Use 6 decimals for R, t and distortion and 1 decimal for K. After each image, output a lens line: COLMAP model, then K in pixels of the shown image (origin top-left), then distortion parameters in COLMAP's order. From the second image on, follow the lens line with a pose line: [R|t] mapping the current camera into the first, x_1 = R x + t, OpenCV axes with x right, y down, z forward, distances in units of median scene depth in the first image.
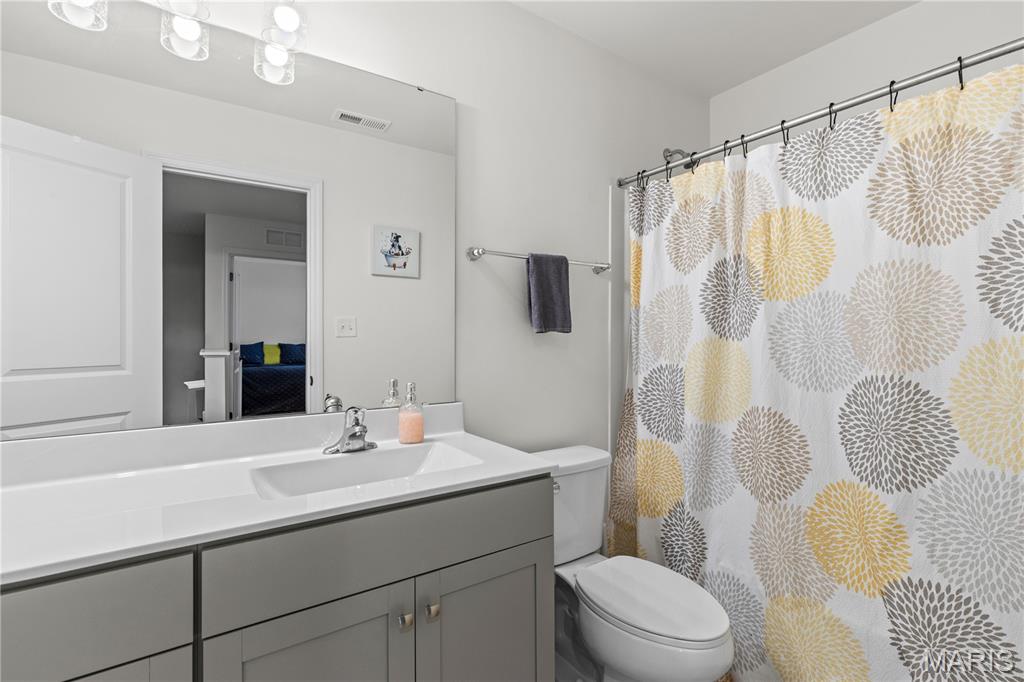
lens RADIAL K [[466.7, 0, 512.2], [0, 466.7, 337.6], [0, 0, 1]] dist [0.000408, -0.000920]
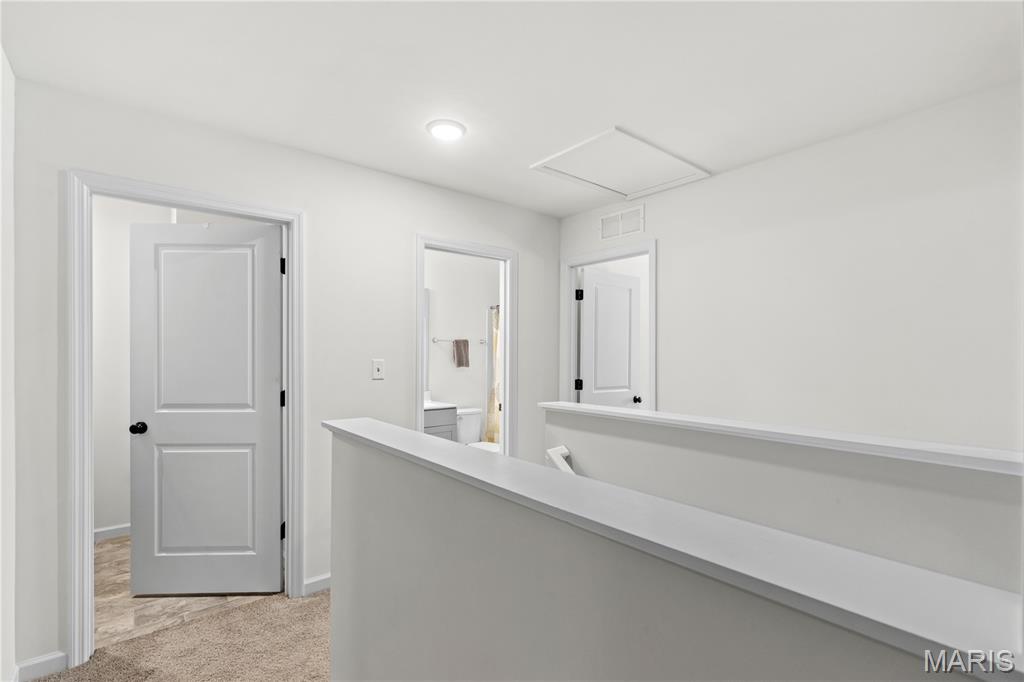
lens RADIAL K [[466.7, 0, 514.5], [0, 466.7, 346.5], [0, 0, 1]] dist [0.000408, -0.000920]
pose [[0.989917, 0.008702, 0.141380, -0.002004], [-0.008610, 0.999962, -0.001263, -0.132369], [-0.141385, 0.000033, 0.989955, -1.828104]]
